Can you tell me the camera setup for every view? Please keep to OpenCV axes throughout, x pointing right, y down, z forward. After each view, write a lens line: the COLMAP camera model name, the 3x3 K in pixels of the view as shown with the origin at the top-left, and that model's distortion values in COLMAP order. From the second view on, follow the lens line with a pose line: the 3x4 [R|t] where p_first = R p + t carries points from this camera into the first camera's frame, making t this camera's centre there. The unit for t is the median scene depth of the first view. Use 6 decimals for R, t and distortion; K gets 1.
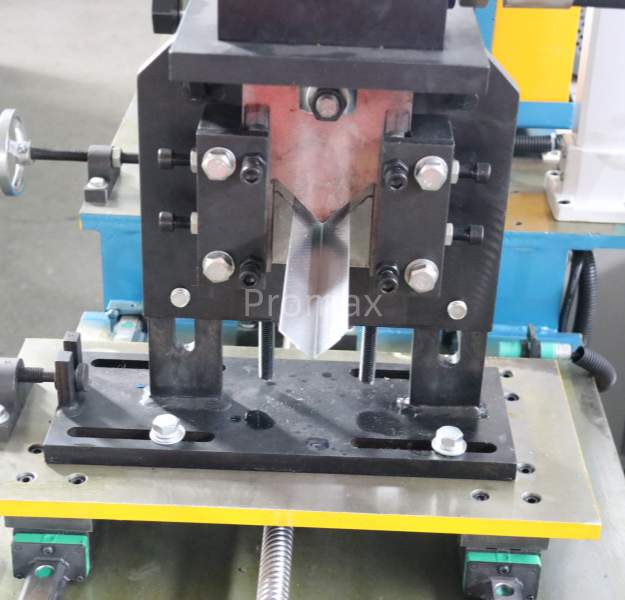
lens RADIAL K [[1336.9, 0, 312.5], [0, 1336.9, 300.0], [0, 0, 1]] dist [-0.018715, -0.097852]
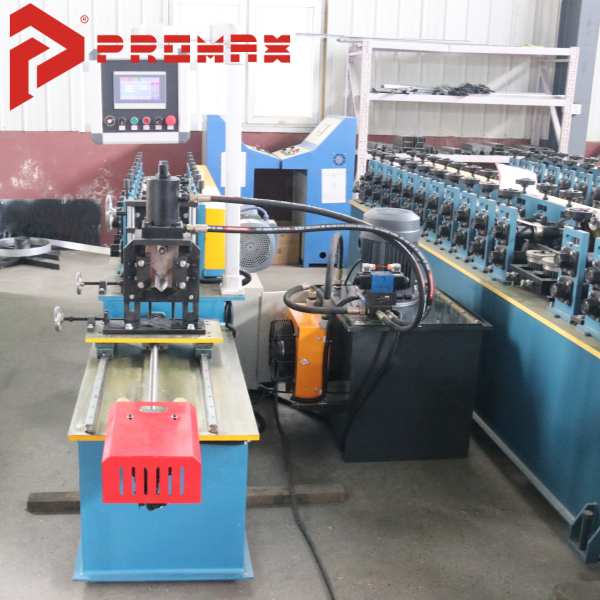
lens RADIAL K [[850.9, 0, 300.0], [0, 850.9, 300.0], [0, 0, 1]] dist [-0.031541, -0.065823]
pose [[0.982865, -0.034849, 0.181001, -0.057922], [0.073639, 0.974436, -0.212256, 0.679131], [-0.168977, 0.221948, 0.960305, -1.942449]]
